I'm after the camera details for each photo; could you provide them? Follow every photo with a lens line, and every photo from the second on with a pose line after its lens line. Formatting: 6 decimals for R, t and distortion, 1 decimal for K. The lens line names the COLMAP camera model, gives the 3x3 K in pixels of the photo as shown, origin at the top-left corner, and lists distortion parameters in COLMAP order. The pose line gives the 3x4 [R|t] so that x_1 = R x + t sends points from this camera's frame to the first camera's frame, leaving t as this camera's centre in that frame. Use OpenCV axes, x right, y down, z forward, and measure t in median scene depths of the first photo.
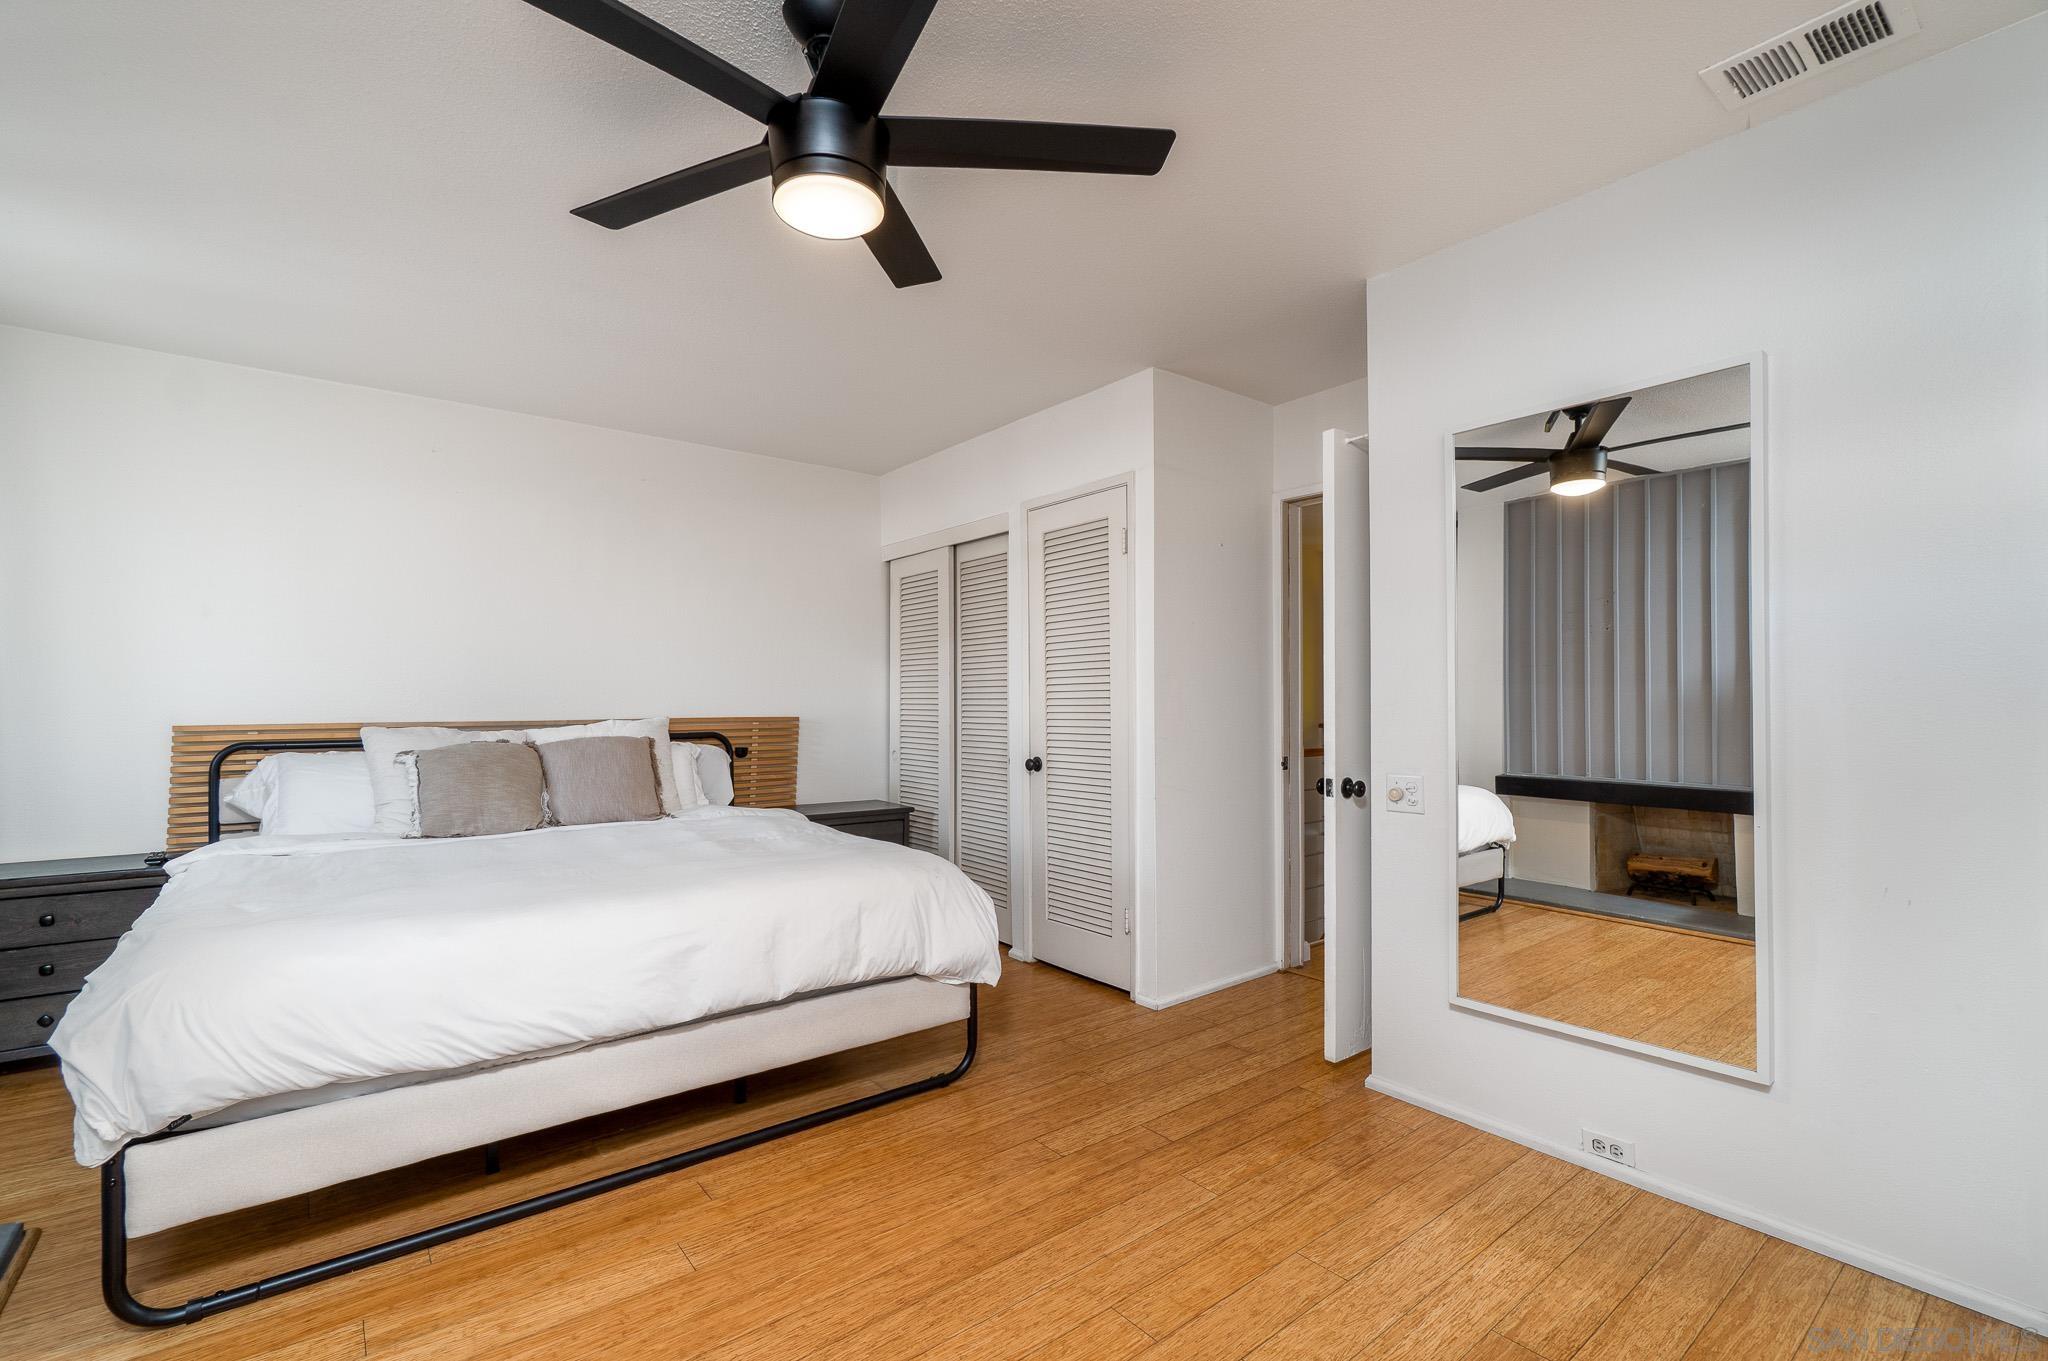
lens RADIAL K [[905.0, 0, 1011.4], [0, 905.0, 708.6], [0, 0, 1]] dist [-0.002202, -0.000173]
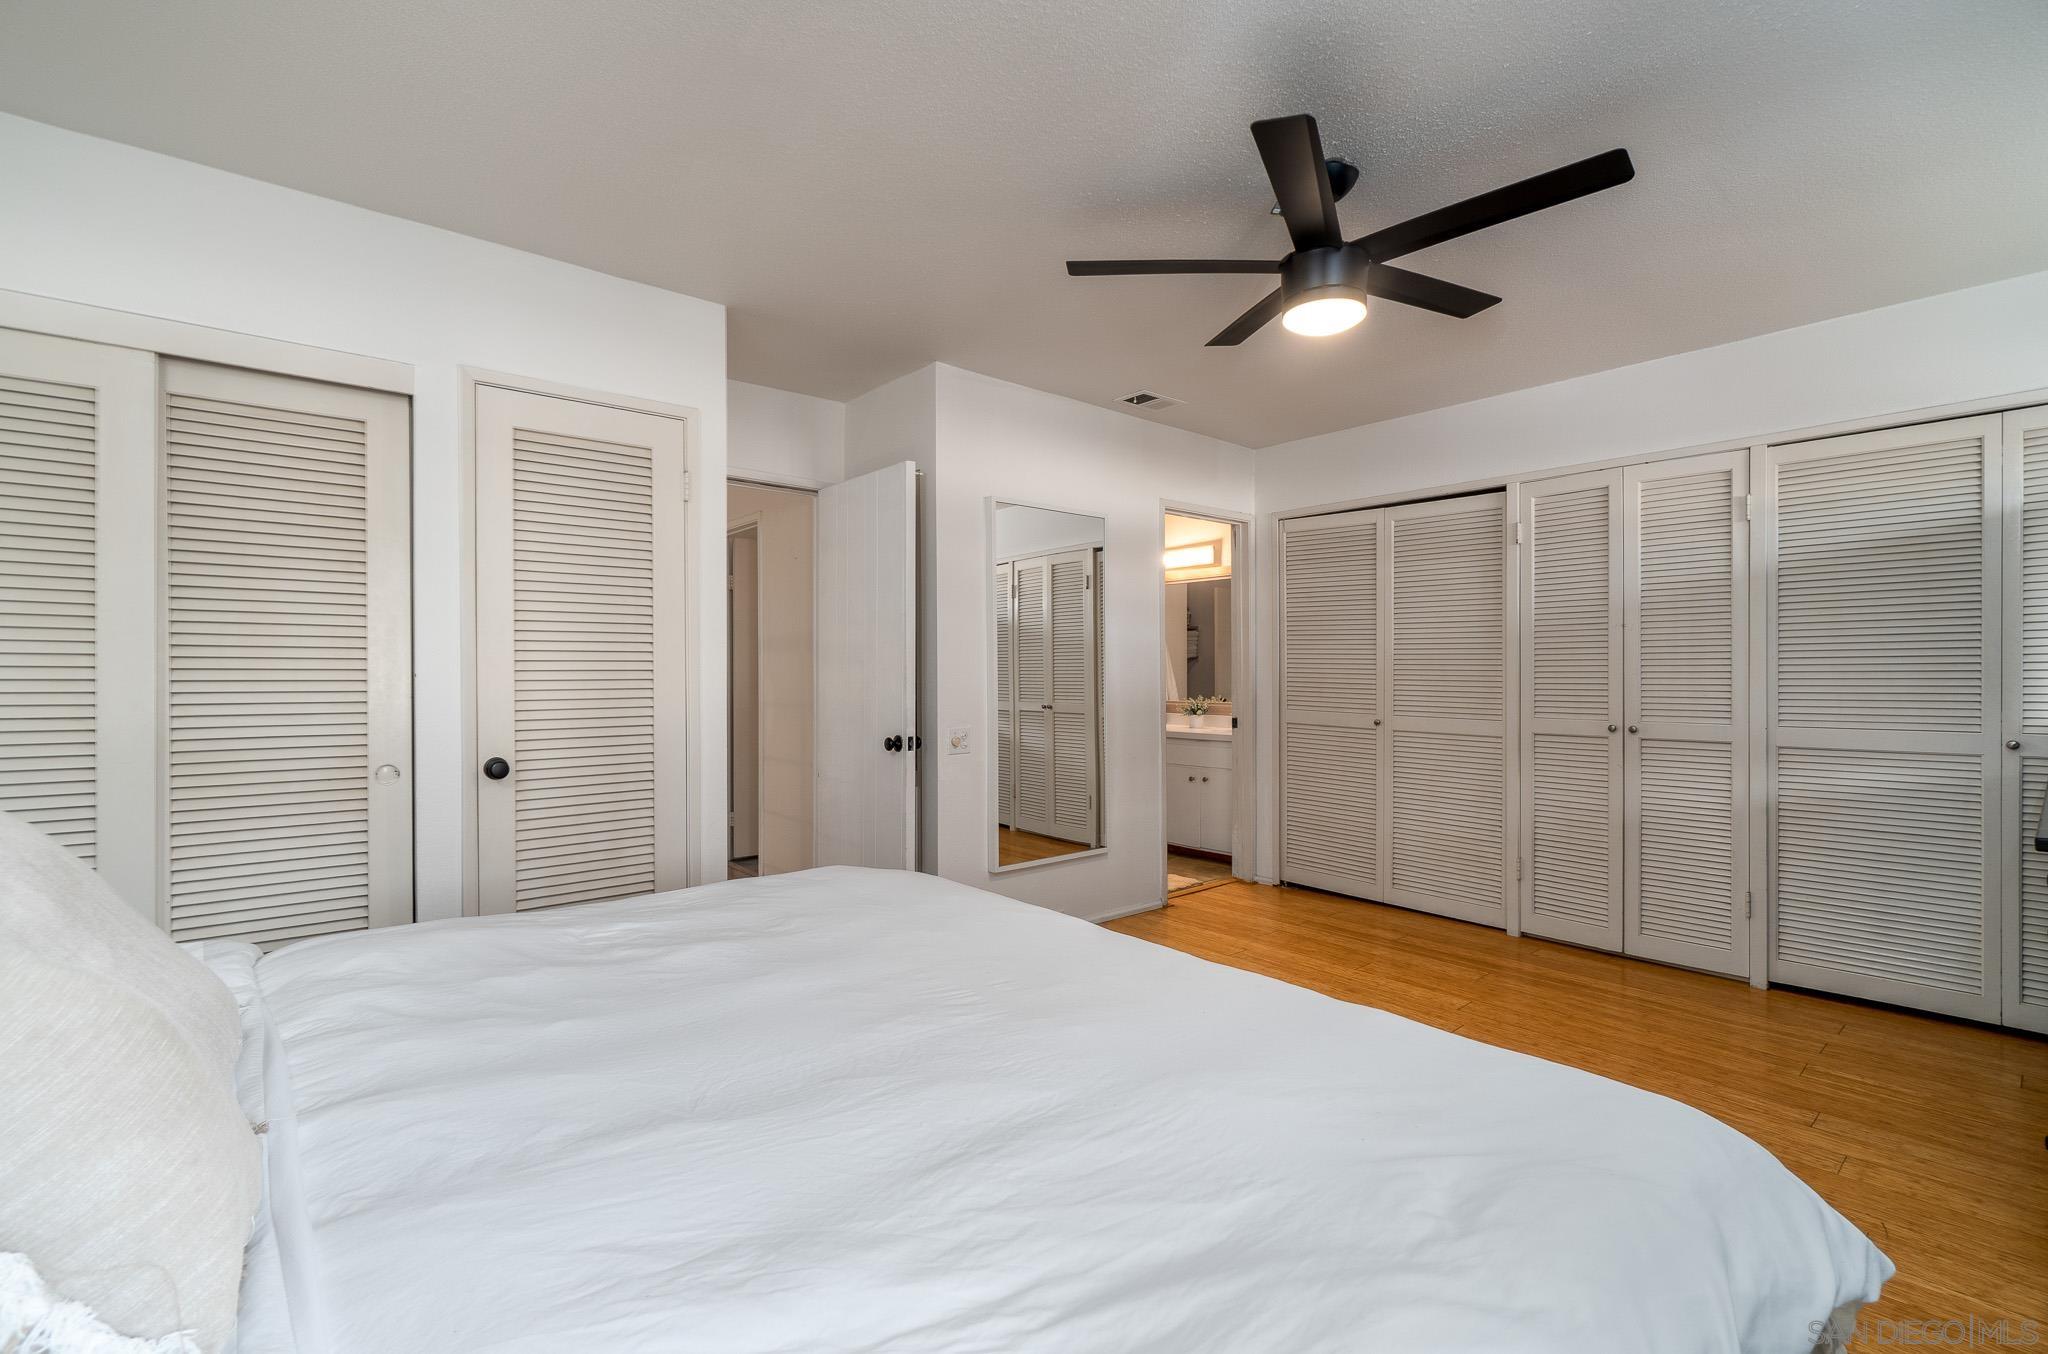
lens RADIAL K [[905.4, 0, 1024.0], [0, 905.4, 677.0], [0, 0, 1]] dist [-0.001351, -0.000199]
pose [[-0.051557, 0.000974, 0.998670, -0.825419], [0.008175, 0.999966, -0.000553, -0.003029], [-0.998637, 0.008135, -0.051563, 0.812195]]
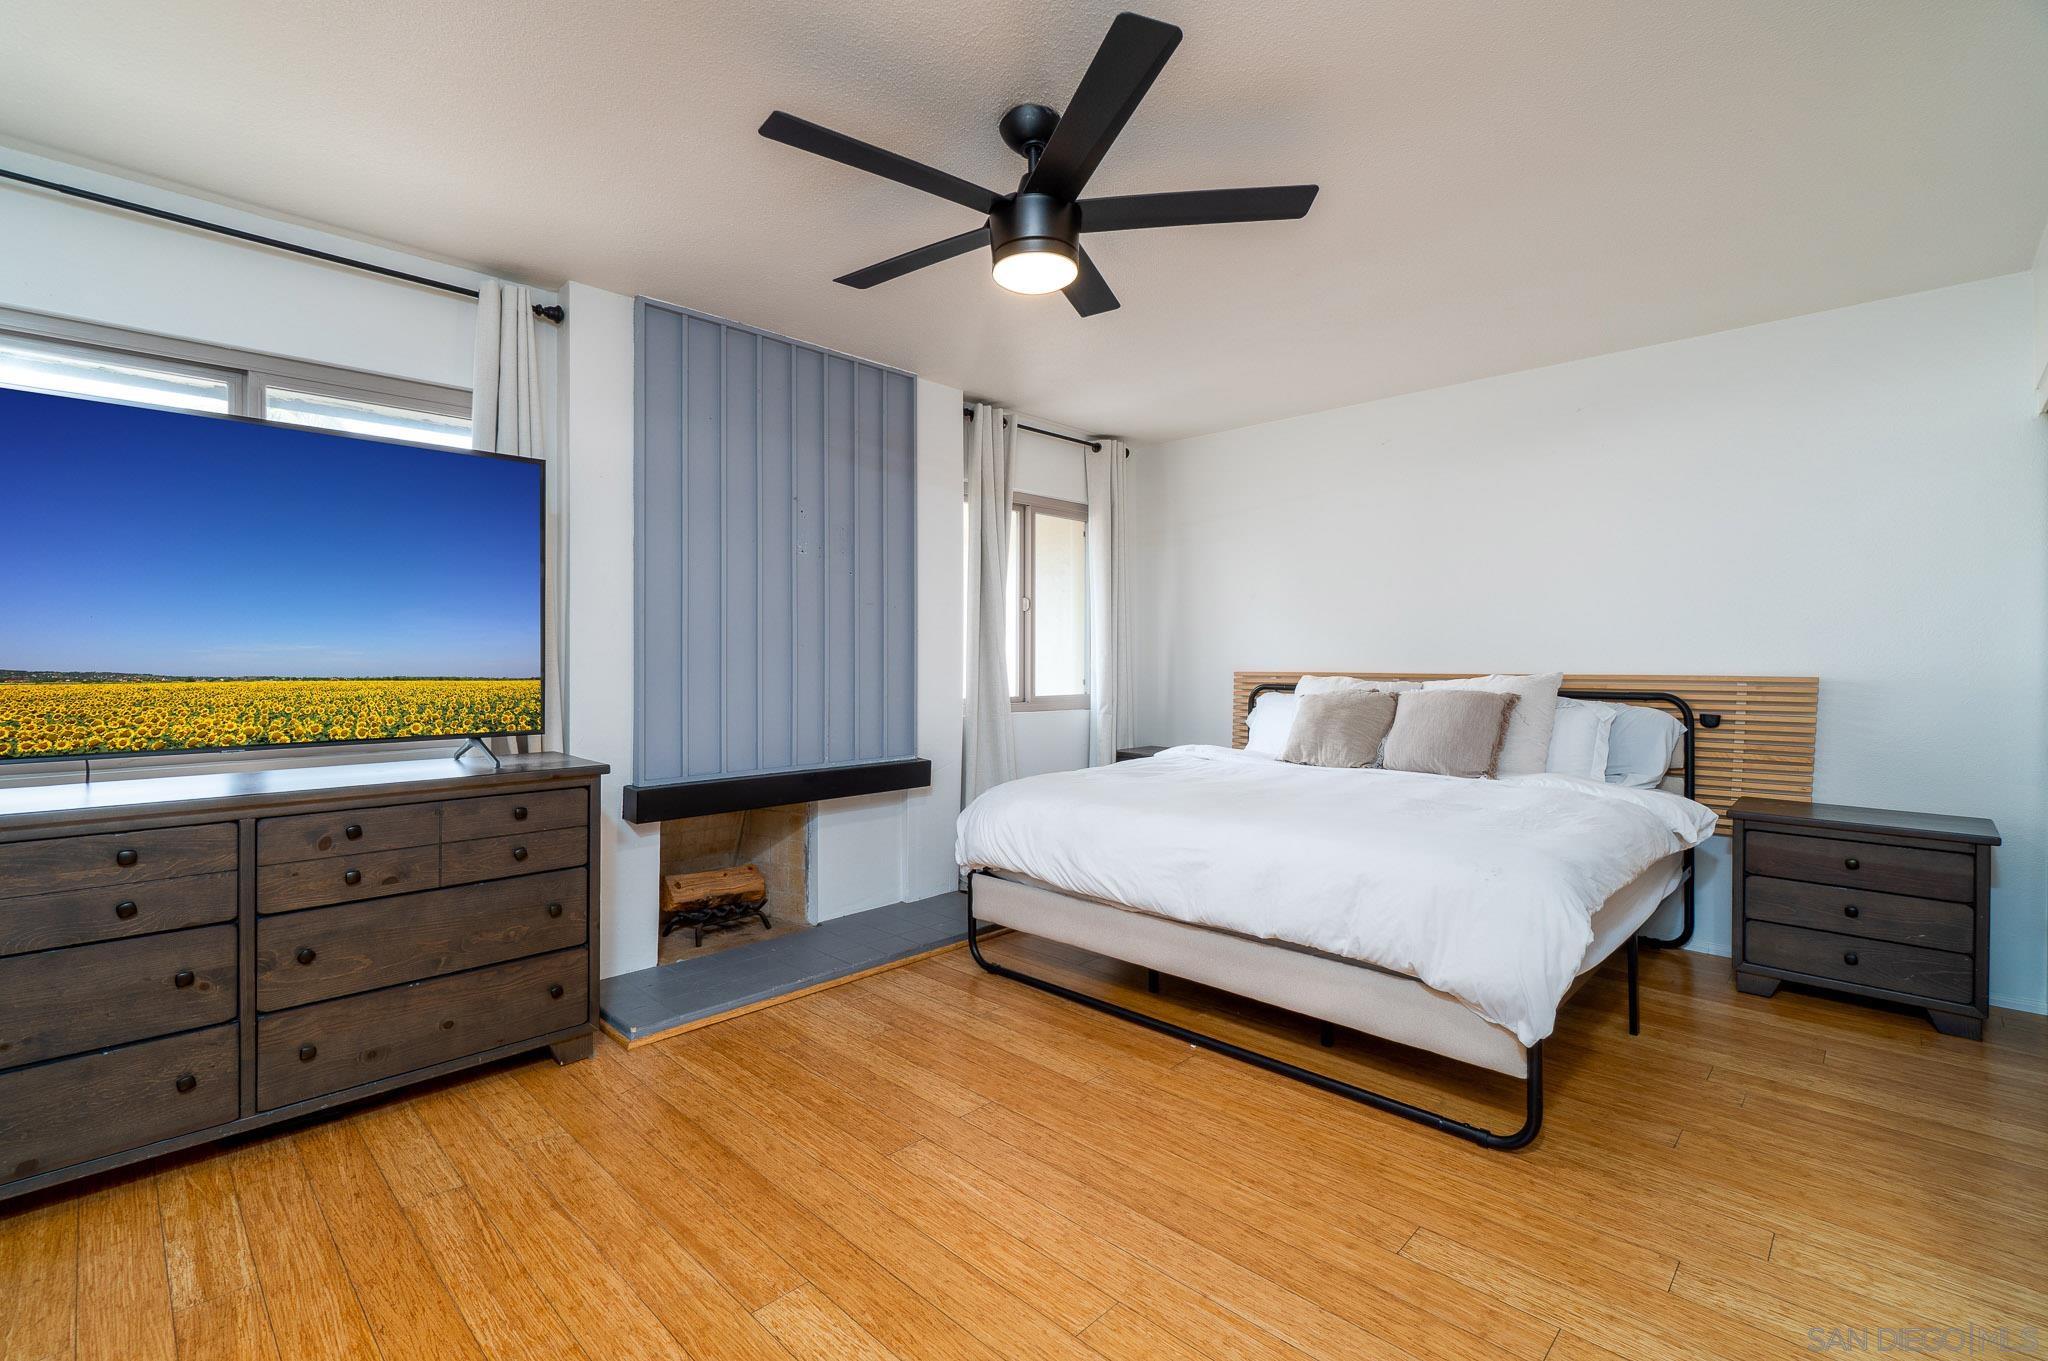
lens RADIAL K [[925.4, 0, 1016.2], [0, 925.4, 665.1], [0, 0, 1]] dist [0.002173, 0.000189]
pose [[0.123852, 0.011637, -0.992232, 0.582545], [-0.006150, 0.999921, 0.010960, -0.006755], [0.992282, 0.004744, 0.123914, 0.428676]]
